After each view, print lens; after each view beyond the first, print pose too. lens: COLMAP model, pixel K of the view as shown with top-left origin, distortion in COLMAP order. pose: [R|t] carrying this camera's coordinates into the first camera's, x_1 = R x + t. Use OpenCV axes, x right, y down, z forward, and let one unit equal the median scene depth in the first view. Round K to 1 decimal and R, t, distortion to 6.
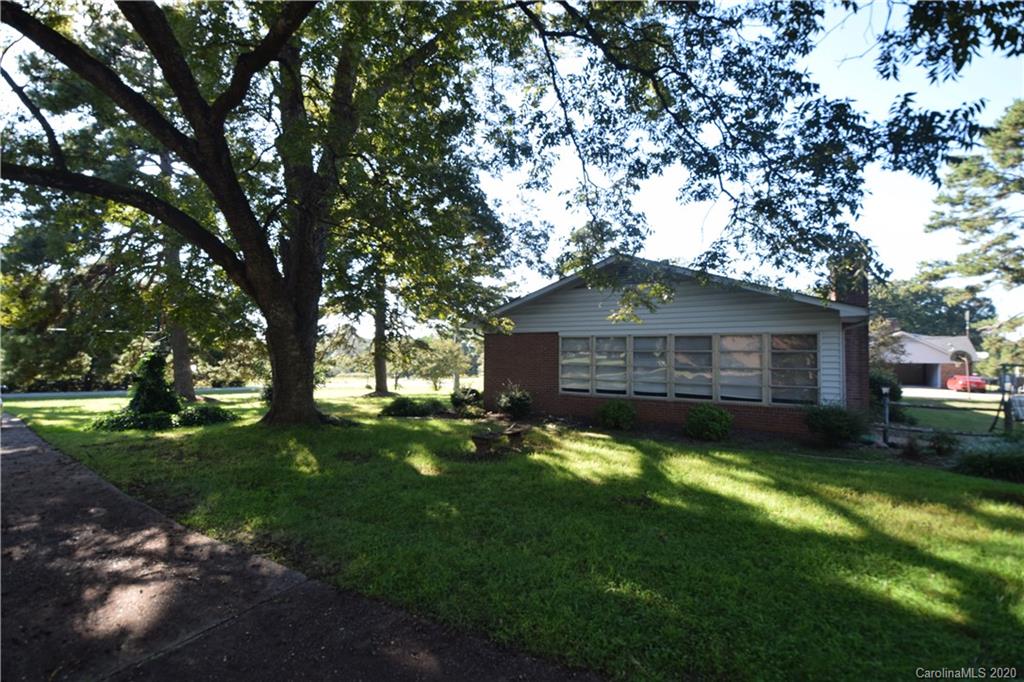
lens RADIAL K [[453.8, 0, 512.0], [0, 453.8, 341.0], [0, 0, 1]] dist [0.017209, -0.020072]
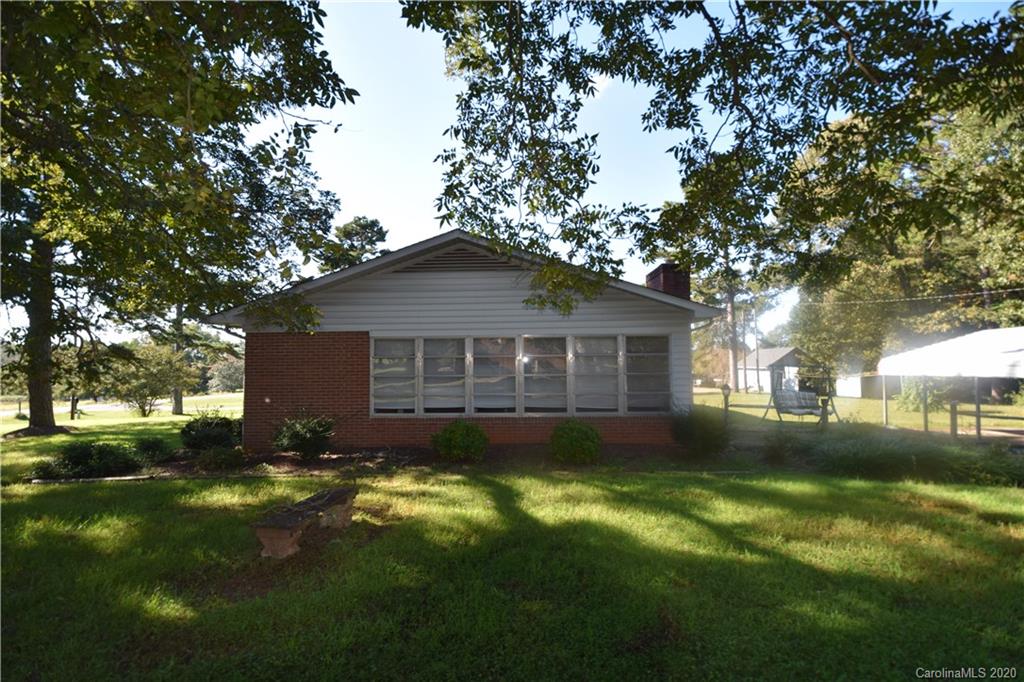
lens RADIAL K [[453.8, 0, 512.0], [0, 453.8, 341.0], [0, 0, 1]] dist [0.017209, -0.020072]
pose [[0.868837, 0.004963, 0.495073, -0.025766], [0.003488, 0.999864, -0.016144, 0.003086], [-0.495085, 0.015753, 0.868702, 0.112208]]
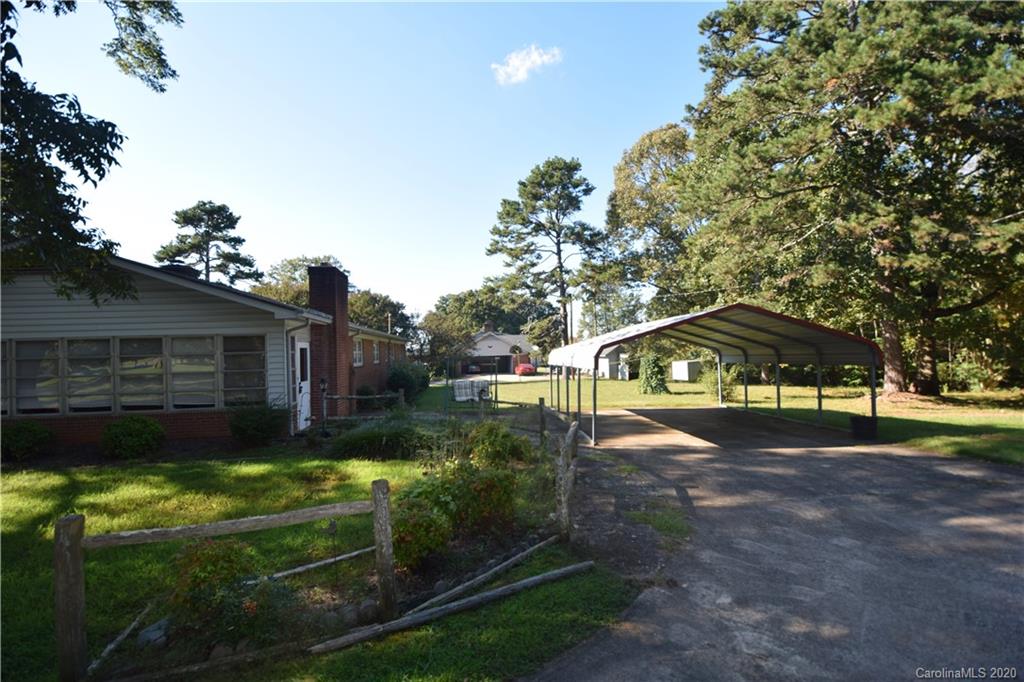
lens RADIAL K [[453.8, 0, 512.0], [0, 453.8, 341.0], [0, 0, 1]] dist [0.017209, -0.020072]
pose [[0.768469, -0.015931, 0.639689, 0.144467], [0.015735, 0.999858, 0.005998, -0.000201], [-0.639694, 0.005456, 0.768610, -0.047277]]
